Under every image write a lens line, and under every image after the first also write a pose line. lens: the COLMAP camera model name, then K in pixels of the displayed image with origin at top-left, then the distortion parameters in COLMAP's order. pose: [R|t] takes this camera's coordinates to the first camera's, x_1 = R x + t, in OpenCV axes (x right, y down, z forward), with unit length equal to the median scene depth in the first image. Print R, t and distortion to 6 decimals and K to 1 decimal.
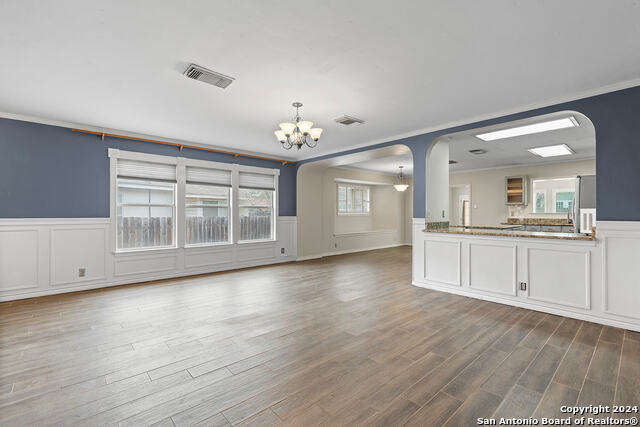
lens RADIAL K [[289.1, 0, 320.9], [0, 289.1, 213.0], [0, 0, 1]] dist [0.004649, -0.000313]
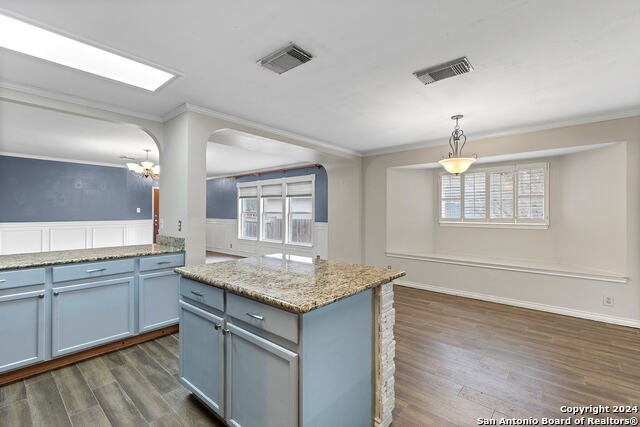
lens RADIAL K [[289.1, 0, 320.6], [0, 289.1, 212.7], [0, 0, 1]] dist [0.004649, -0.000313]
pose [[0.103517, 0.000319, -0.994628, 0.802374], [-0.004588, 0.999989, -0.000157, -0.019462], [0.994617, 0.004580, 0.103517, 0.884472]]
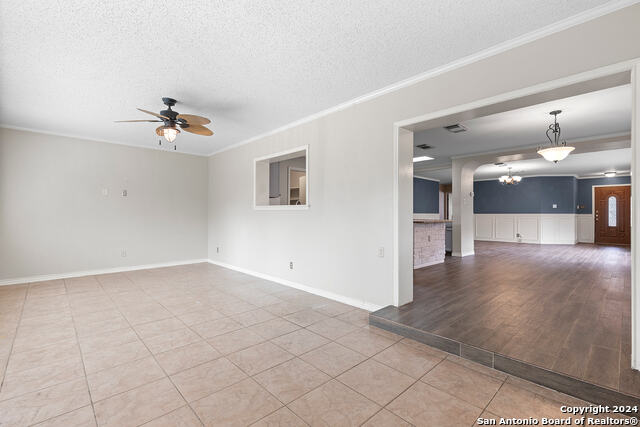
lens RADIAL K [[289.1, 0, 324.7], [0, 289.1, 211.8], [0, 0, 1]] dist [0.004649, -0.000313]
pose [[-0.999612, -0.002910, -0.027689, 0.814322], [-0.002629, 0.999945, -0.010169, 0.021459], [0.027717, -0.010093, -0.999565, 1.744544]]
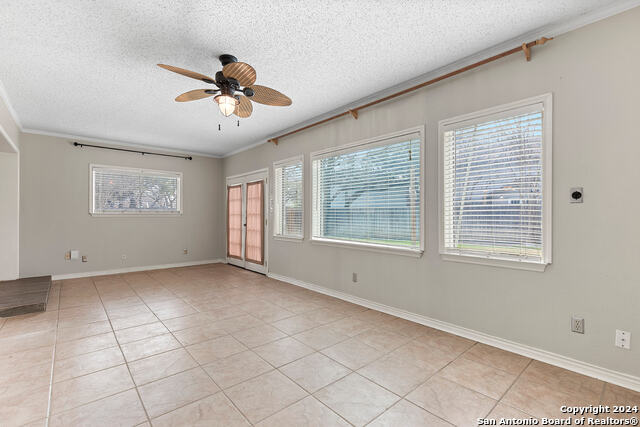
lens RADIAL K [[289.1, 0, 329.0], [0, 289.1, 213.9], [0, 0, 1]] dist [0.004649, -0.000313]
pose [[0.999991, 0.003197, 0.002845, 1.222331], [-0.003183, 0.999983, -0.004860, 0.019586], [-0.002861, 0.004851, 0.999984, 0.813556]]
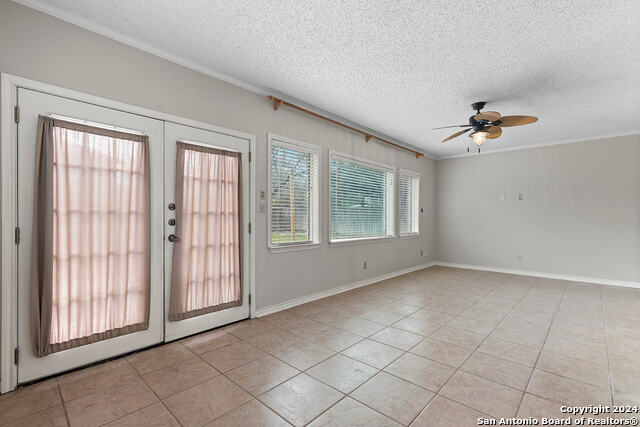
lens RADIAL K [[289.1, 0, 320.7], [0, 289.1, 218.0], [0, 0, 1]] dist [0.004649, -0.000313]
pose [[-0.080060, -0.004630, 0.996779, 0.574052], [-0.005457, 0.999976, 0.004206, 0.020464], [-0.996775, -0.005103, -0.080084, 1.537654]]
